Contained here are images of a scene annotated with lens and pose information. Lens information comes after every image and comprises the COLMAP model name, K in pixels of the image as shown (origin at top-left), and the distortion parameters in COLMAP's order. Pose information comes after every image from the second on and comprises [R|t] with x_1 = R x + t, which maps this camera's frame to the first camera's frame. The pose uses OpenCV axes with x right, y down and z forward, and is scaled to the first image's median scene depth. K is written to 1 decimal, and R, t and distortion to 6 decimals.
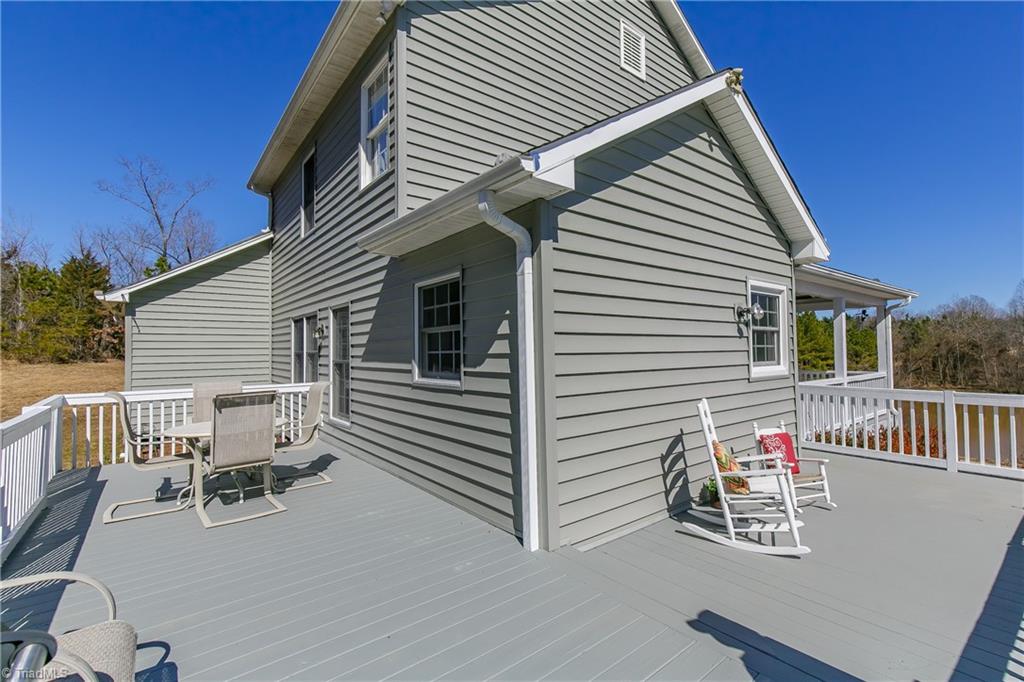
lens RADIAL K [[461.3, 0, 532.7], [0, 461.3, 337.4], [0, 0, 1]] dist [0.009168, -0.001074]
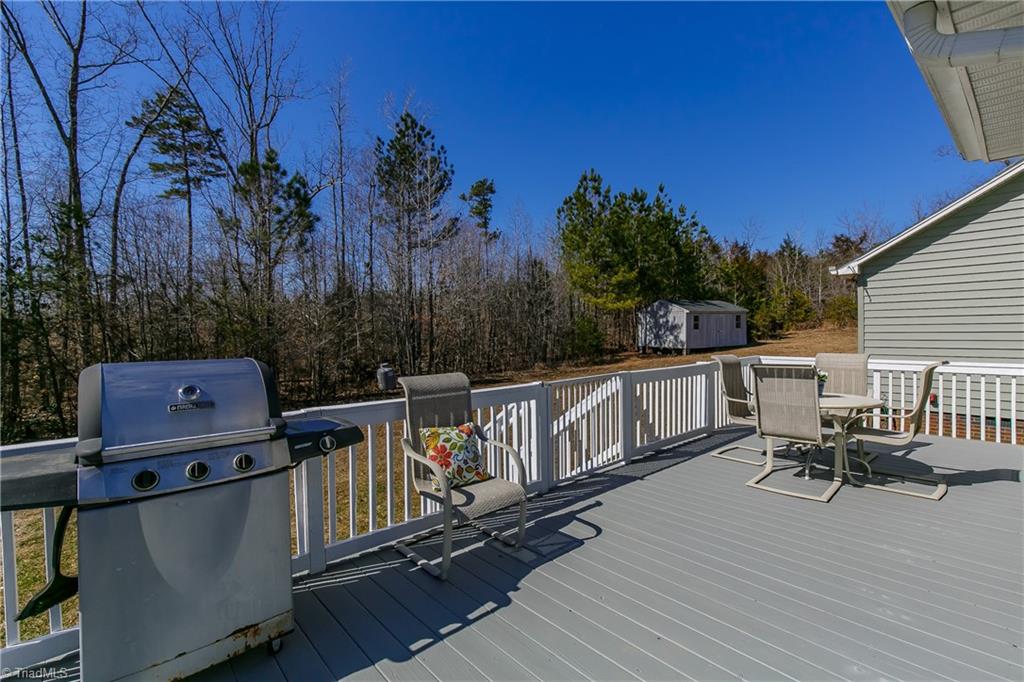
lens RADIAL K [[461.3, 0, 513.0], [0, 461.3, 338.5], [0, 0, 1]] dist [0.009168, -0.001074]
pose [[0.044893, 0.030324, -0.998531, 0.276450], [0.040623, 0.998657, 0.032154, 0.009766], [0.998165, -0.042007, 0.043601, 0.341397]]
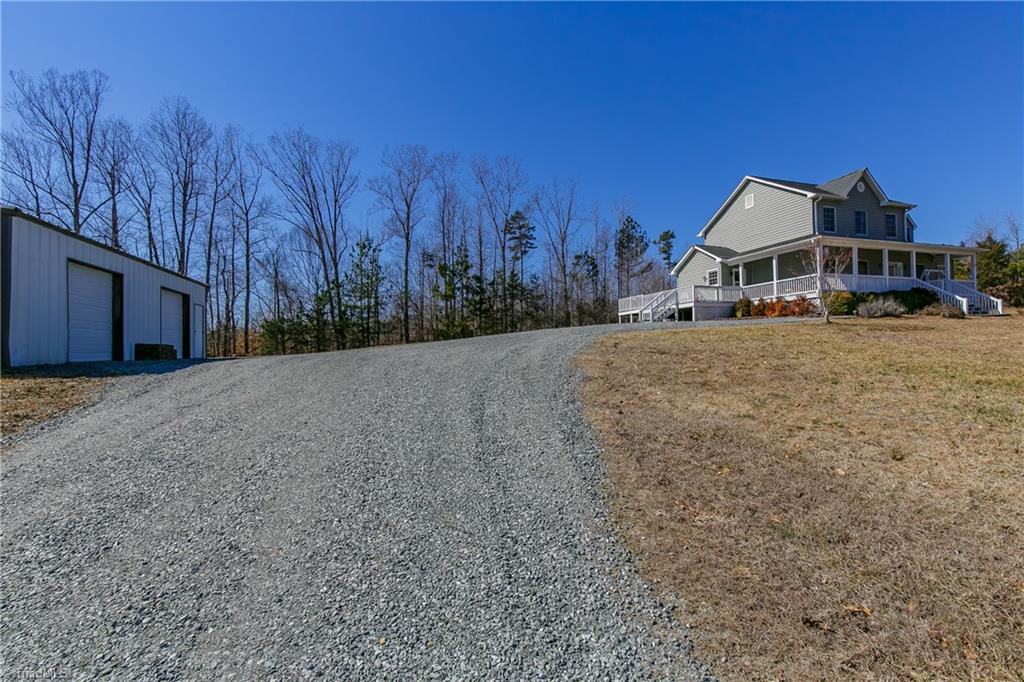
lens RADIAL K [[461.3, 0, 511.9], [0, 461.3, 343.8], [0, 0, 1]] dist [0.009168, -0.001074]
pose [[-0.352360, 0.003003, -0.935860, 6.962215], [0.036202, 0.999290, -0.010423, 0.795993], [0.935164, -0.037553, -0.352219, 0.716739]]
